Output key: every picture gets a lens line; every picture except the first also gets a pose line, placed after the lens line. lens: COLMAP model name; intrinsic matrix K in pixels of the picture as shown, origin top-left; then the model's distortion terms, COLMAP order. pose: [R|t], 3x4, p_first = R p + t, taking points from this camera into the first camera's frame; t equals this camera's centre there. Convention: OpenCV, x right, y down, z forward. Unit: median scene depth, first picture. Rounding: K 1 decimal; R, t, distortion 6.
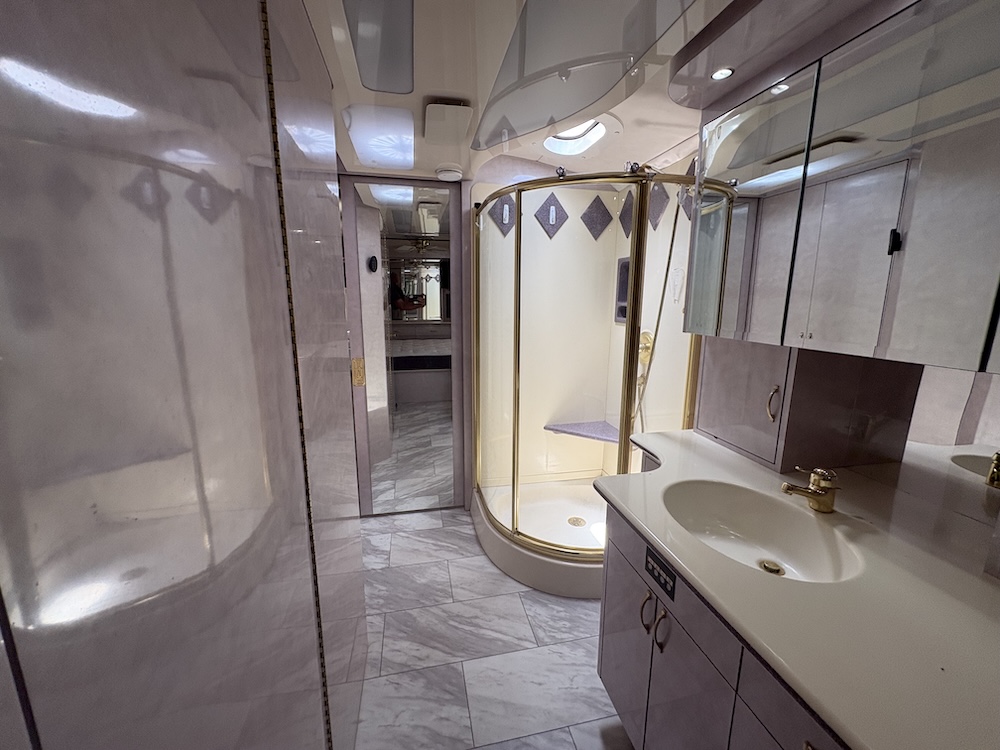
lens RADIAL K [[395.1, 0, 497.0], [0, 395.1, 373.2], [0, 0, 1]] dist [0.000259, 0.000402]
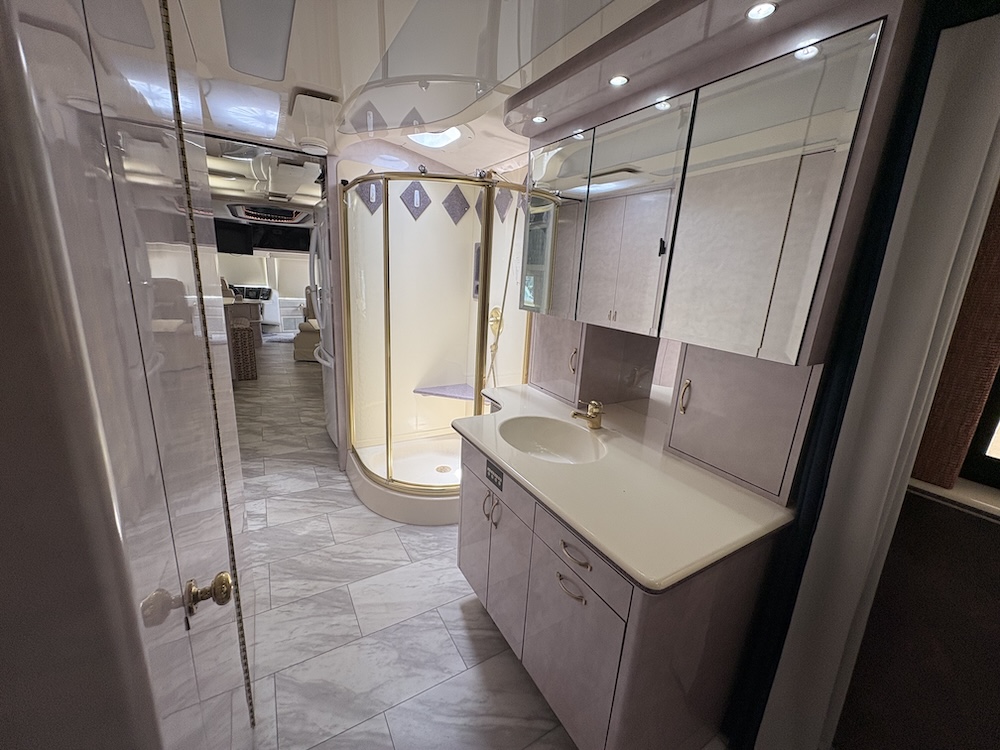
lens RADIAL K [[395.1, 0, 497.0], [0, 395.1, 373.2], [0, 0, 1]] dist [0.000259, 0.000402]
pose [[0.947000, -0.029837, 0.319846, -0.021293], [0.006795, 0.997315, 0.072917, 0.010452], [-0.321163, -0.066878, 0.944660, -0.208233]]
